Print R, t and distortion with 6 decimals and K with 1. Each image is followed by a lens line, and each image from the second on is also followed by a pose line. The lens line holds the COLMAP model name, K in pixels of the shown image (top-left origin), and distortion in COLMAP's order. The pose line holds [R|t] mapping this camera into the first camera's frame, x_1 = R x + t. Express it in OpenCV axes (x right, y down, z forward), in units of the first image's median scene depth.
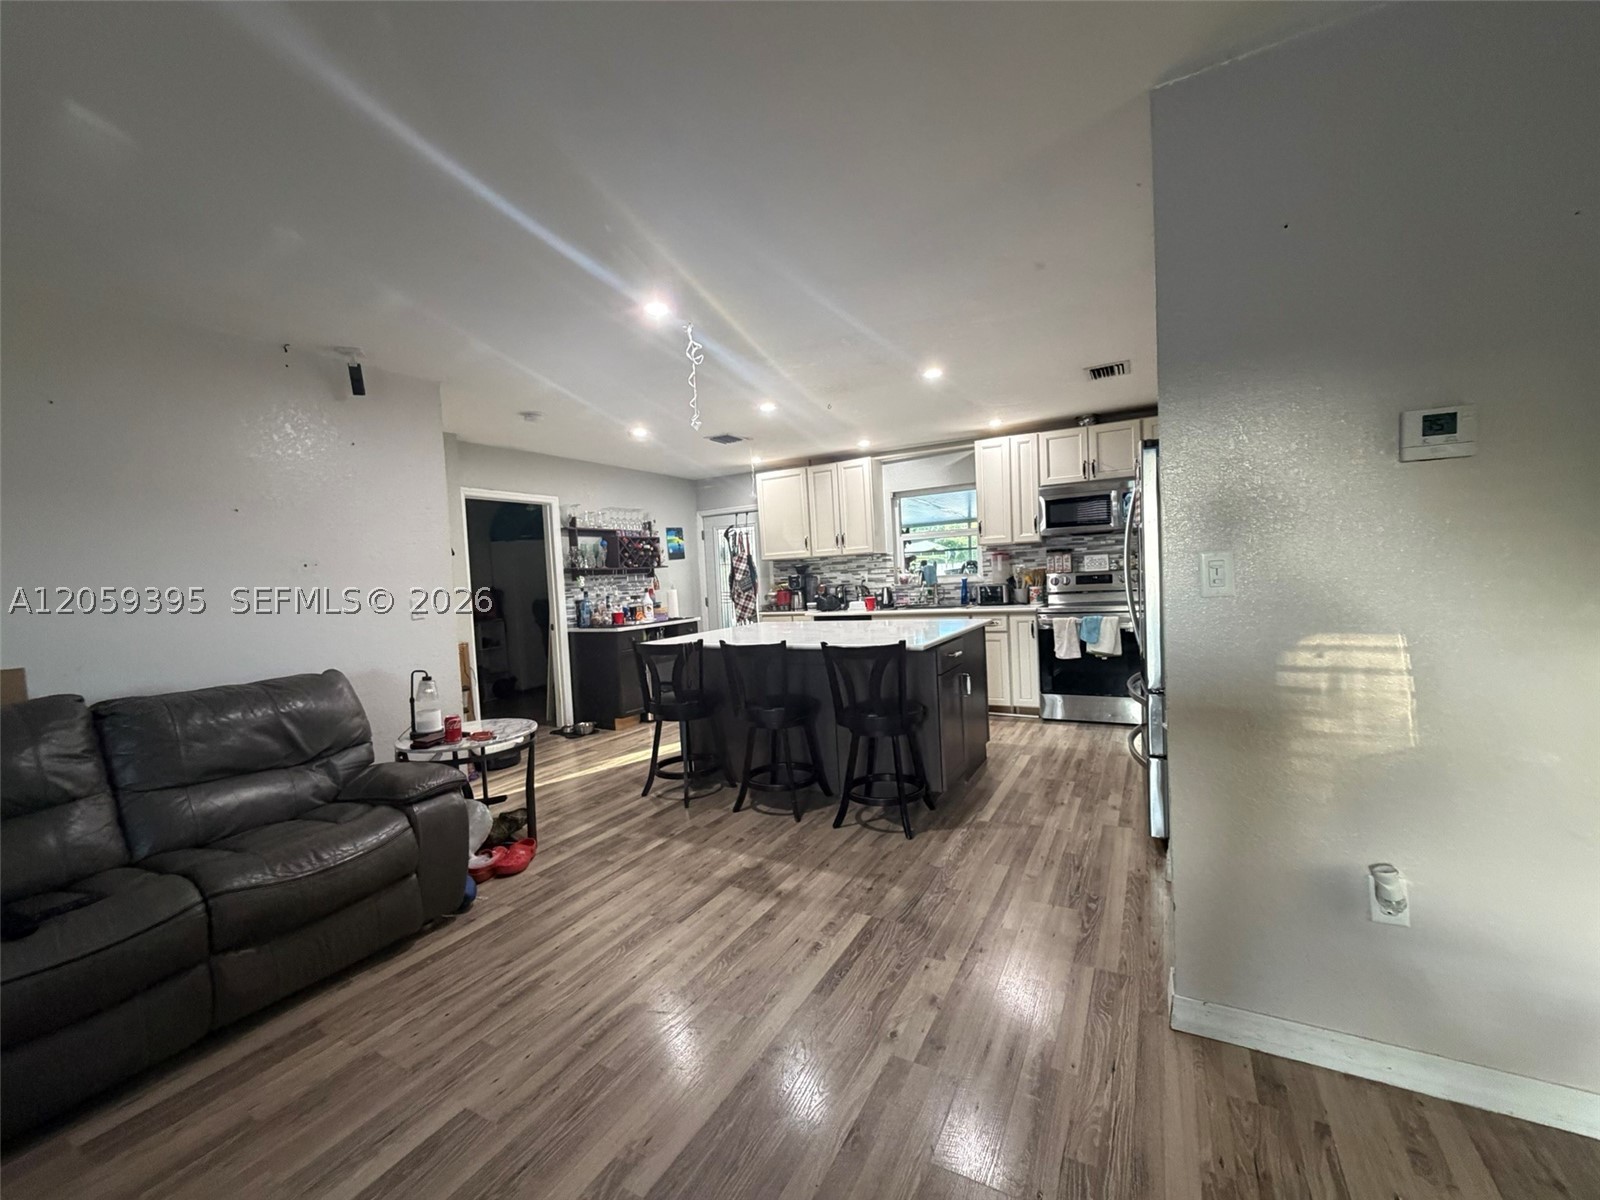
lens RADIAL K [[639.4, 0, 789.5], [0, 639.4, 607.1], [0, 0, 1]] dist [0.000790, -0.000640]
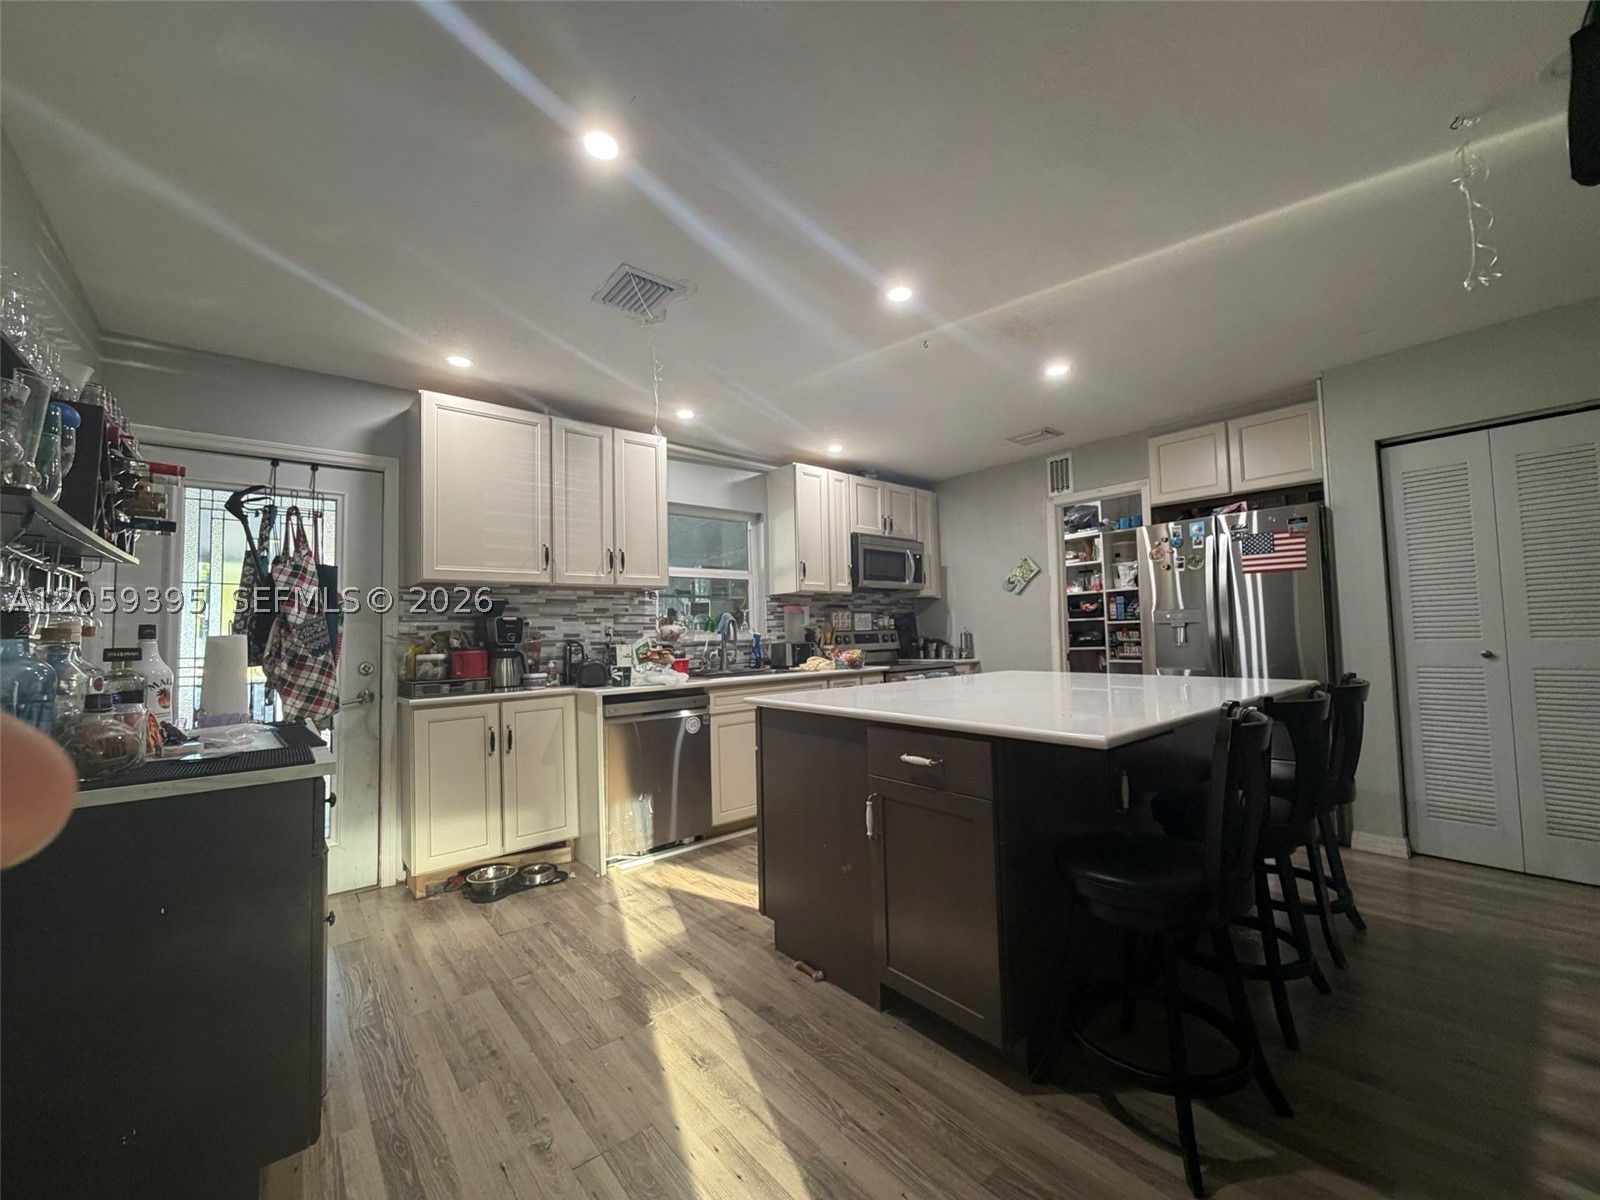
lens RADIAL K [[639.4, 0, 801.0], [0, 639.4, 602.0], [0, 0, 1]] dist [0.000790, -0.000640]
pose [[0.338950, 0.094116, 0.936085, -0.377024], [0.055275, 0.991273, -0.119679, 0.009665], [-0.939179, 0.092308, 0.330790, 0.625880]]
